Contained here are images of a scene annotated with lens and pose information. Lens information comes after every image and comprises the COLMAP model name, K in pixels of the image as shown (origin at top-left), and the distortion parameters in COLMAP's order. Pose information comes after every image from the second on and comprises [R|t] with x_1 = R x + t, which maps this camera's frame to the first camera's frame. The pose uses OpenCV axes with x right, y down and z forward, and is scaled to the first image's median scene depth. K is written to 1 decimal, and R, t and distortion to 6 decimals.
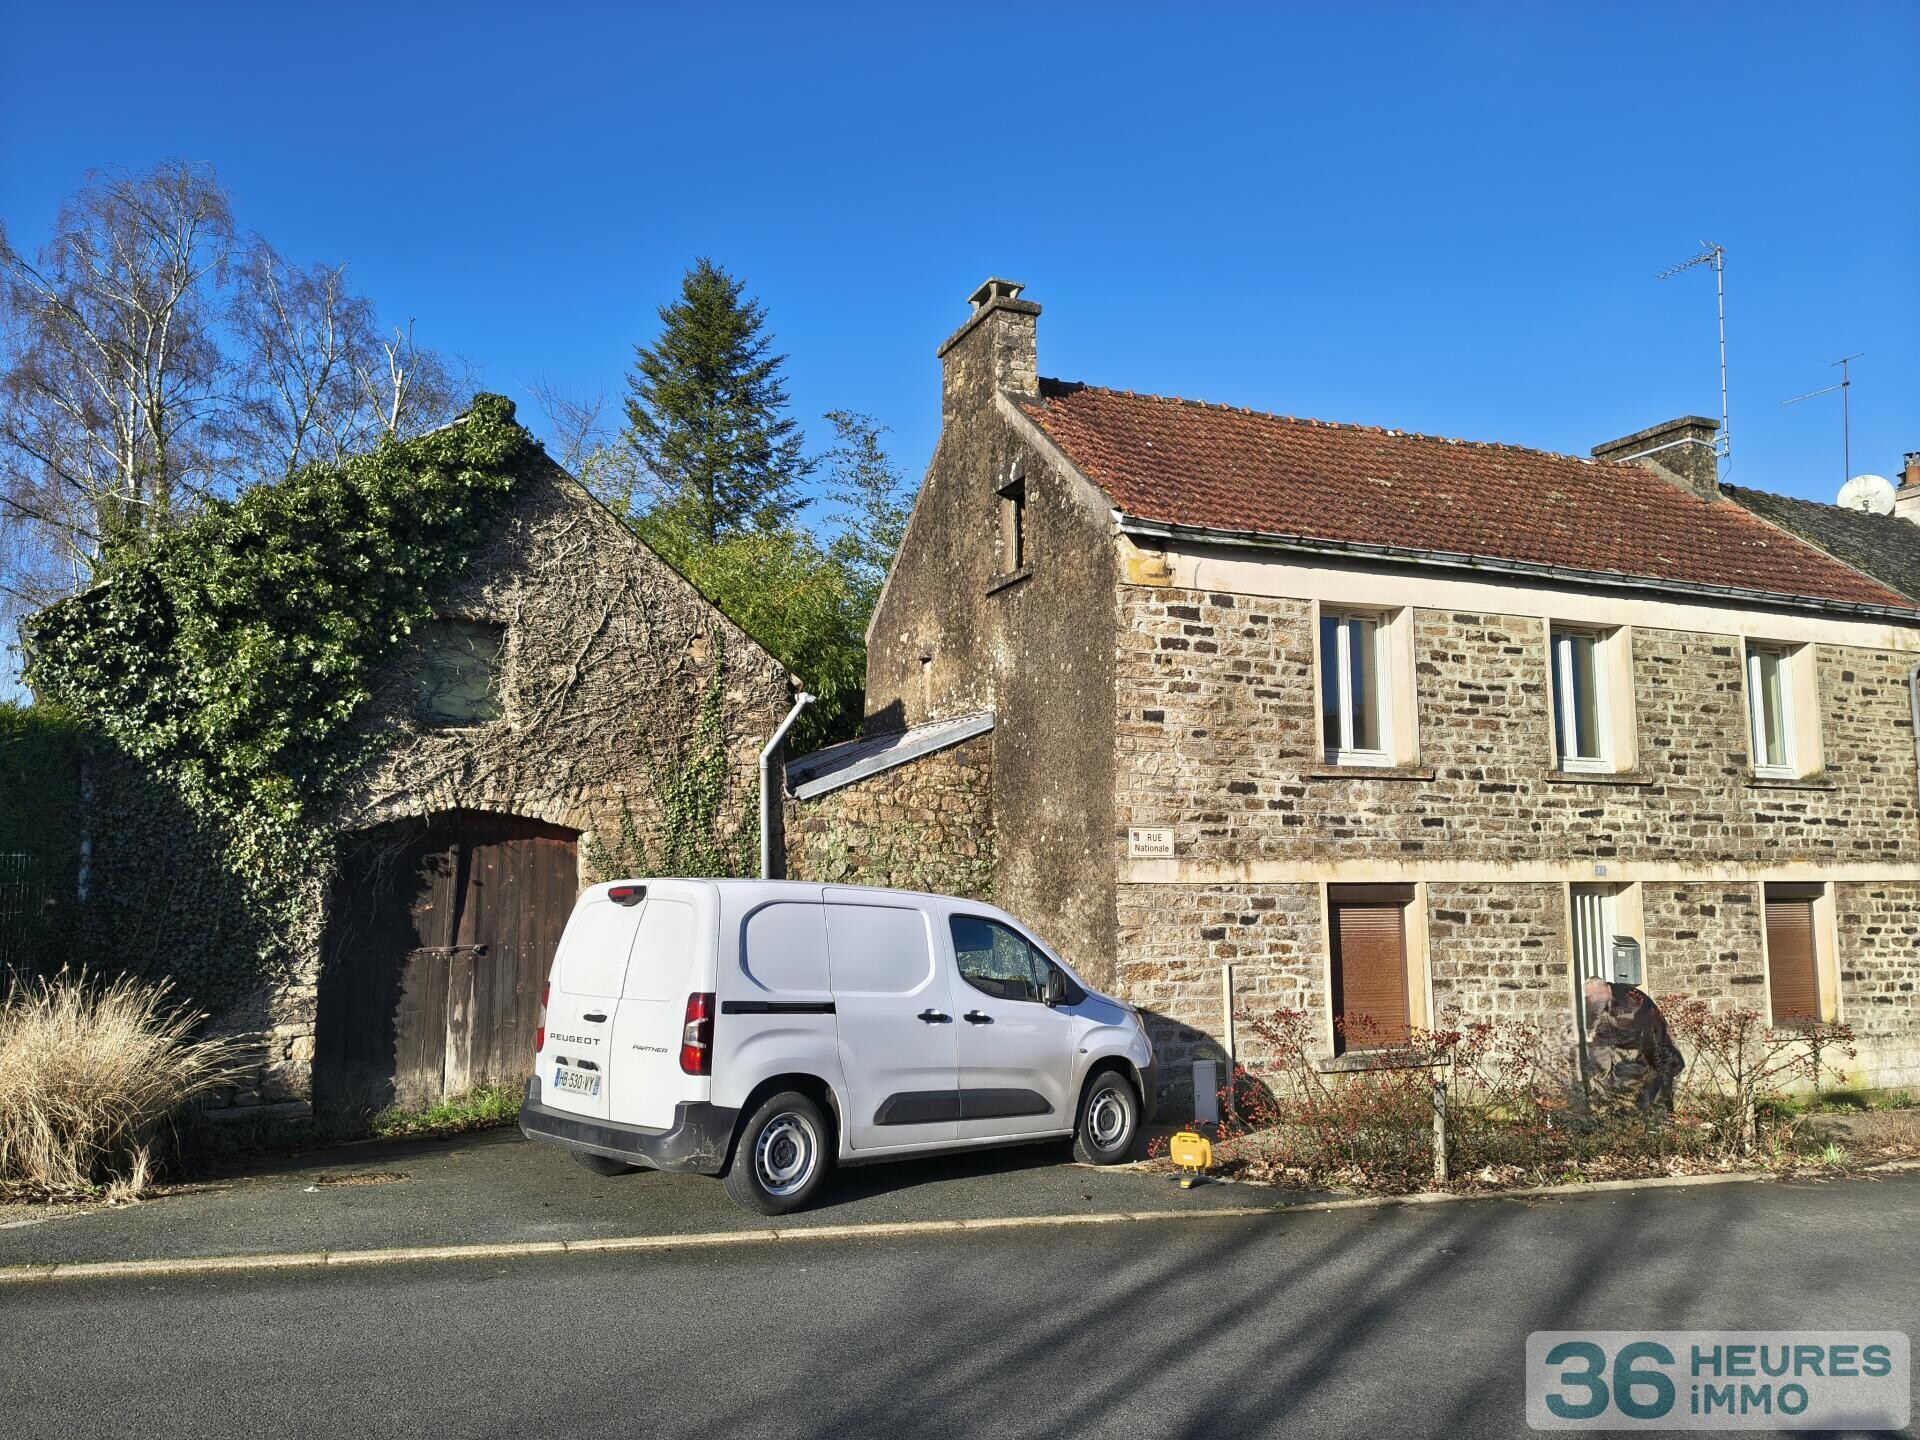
lens RADIAL K [[1414.6, 0, 960.0], [0, 1414.6, 720.0], [0, 0, 1]] dist [0.082230, -0.112090]
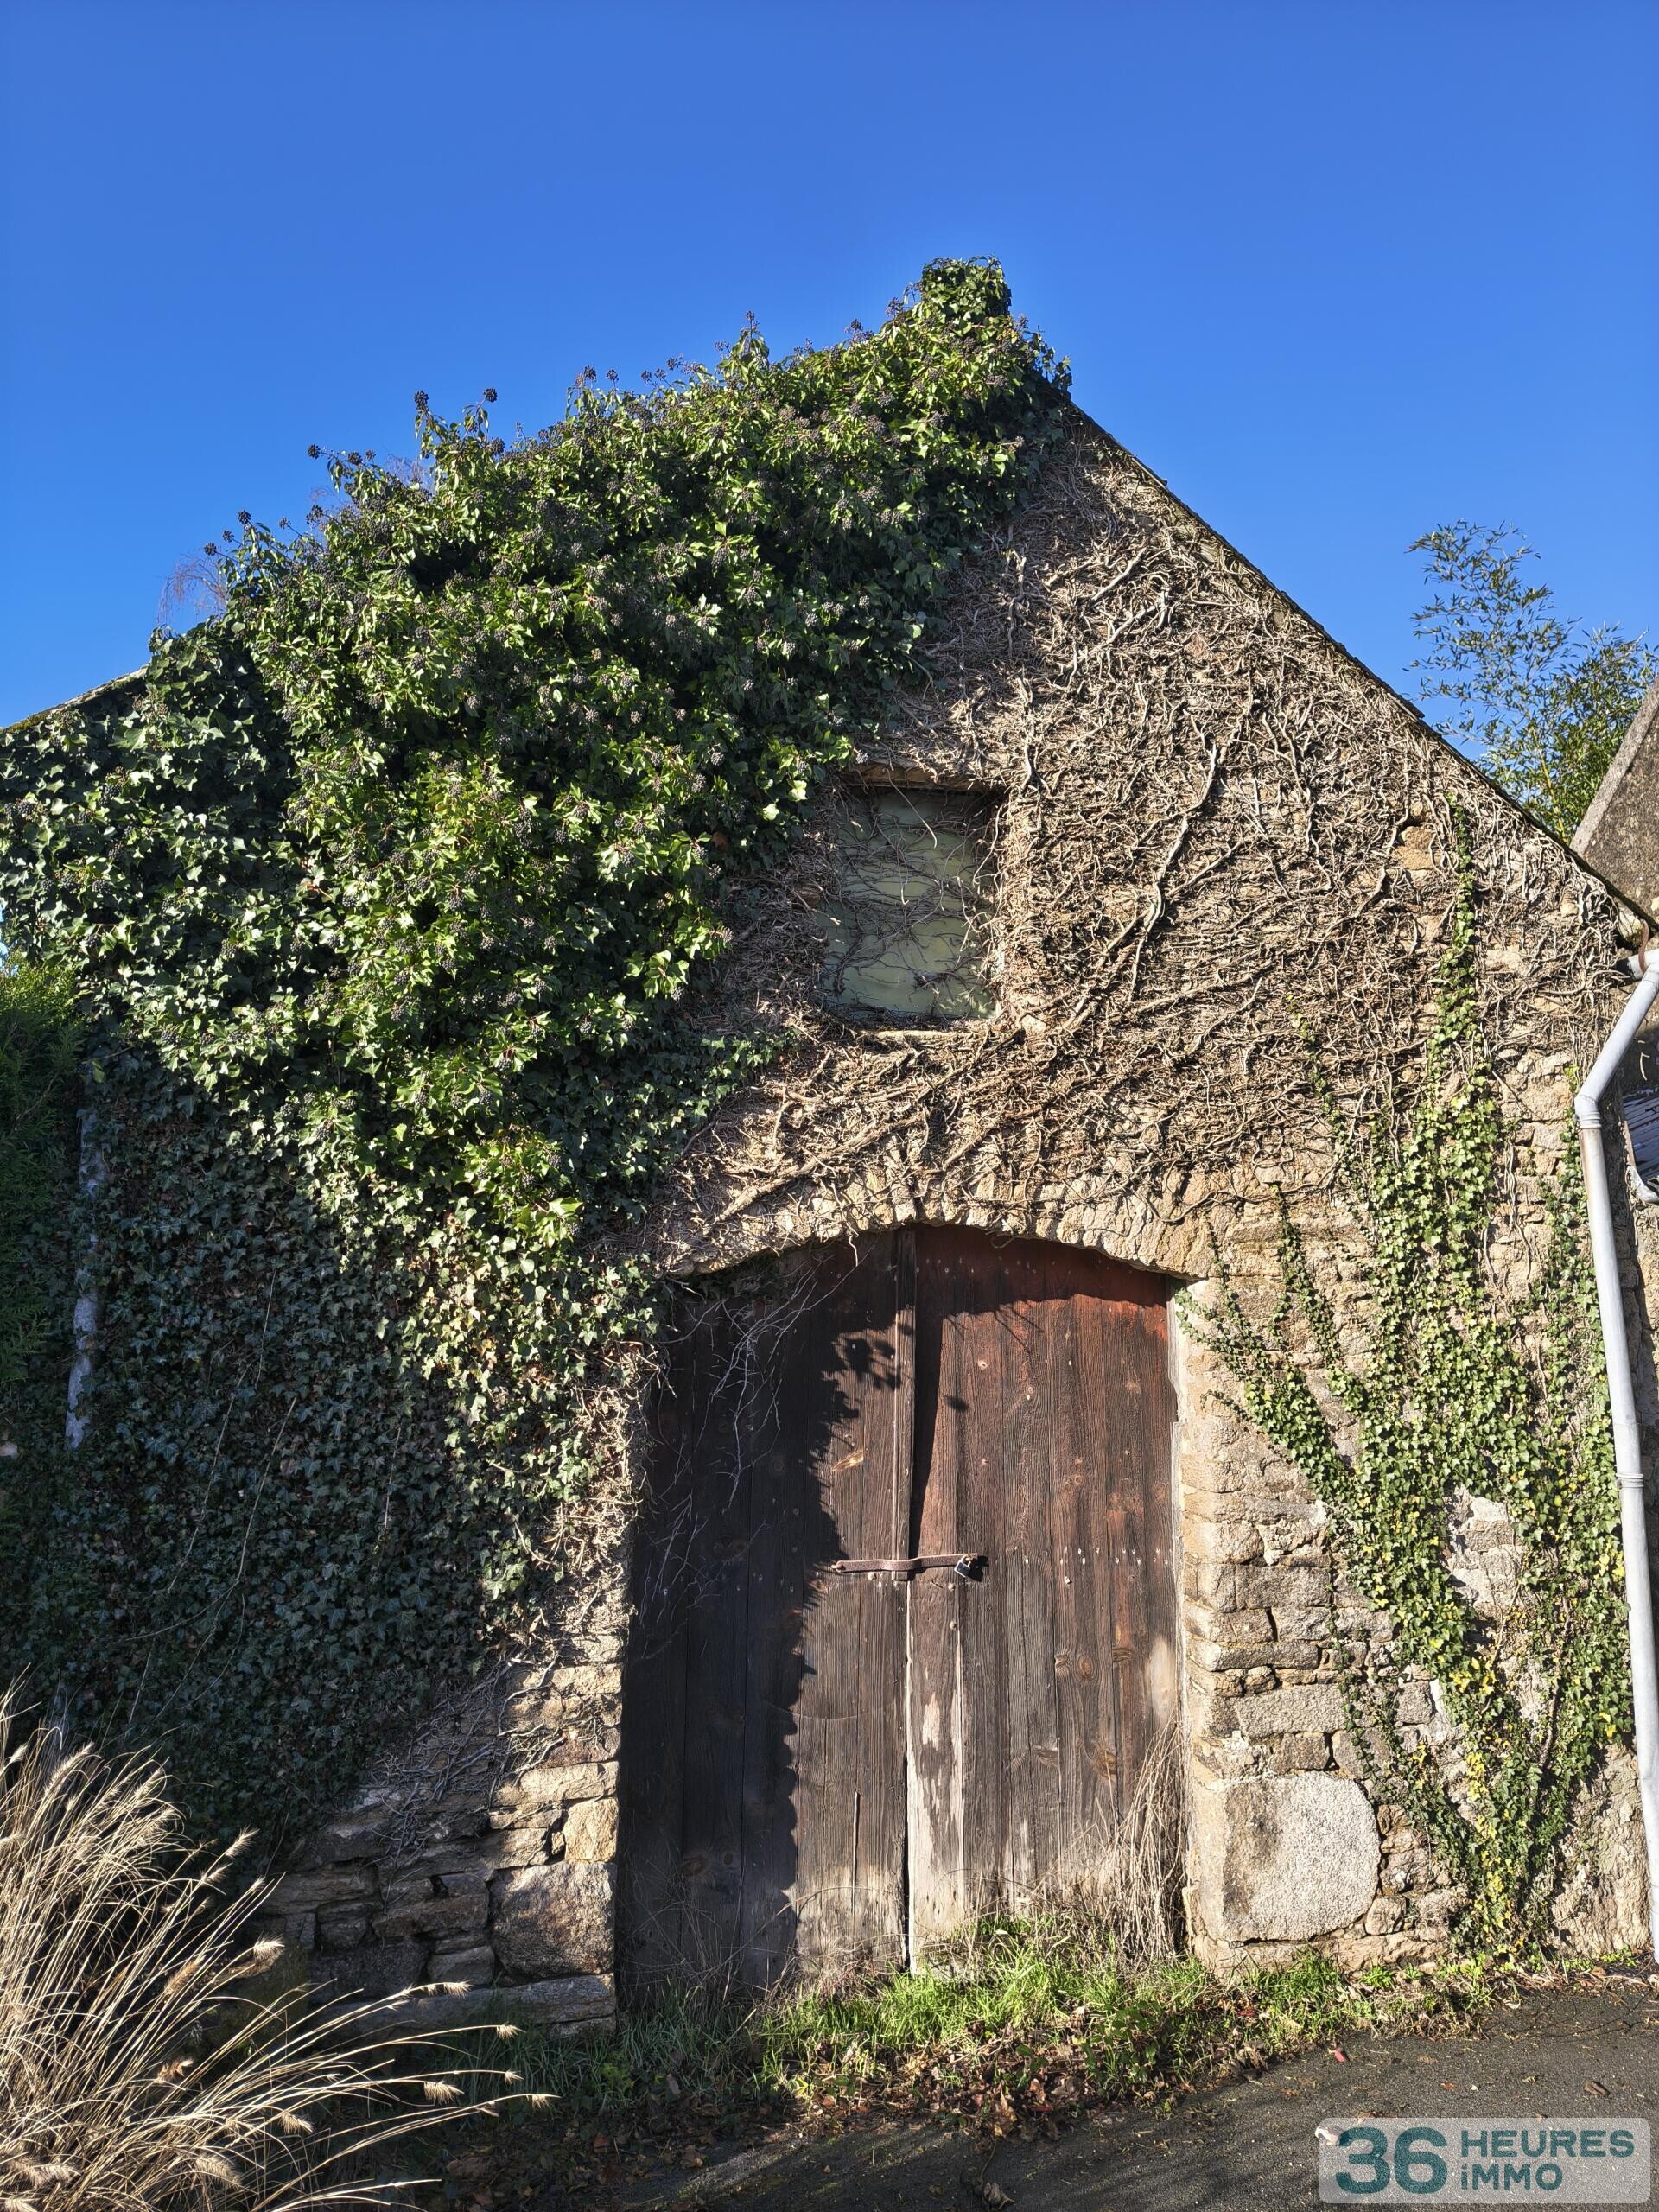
lens RADIAL K [[1629.8, 0, 829.5], [0, 1629.8, 1106.0], [0, 0, 1]] dist [0.082230, -0.112090]
pose [[0.968545, -0.036316, -0.246175, -0.262039], [0.023223, 0.998167, -0.055880, 0.055085], [0.247753, 0.048406, 0.967613, 0.540038]]
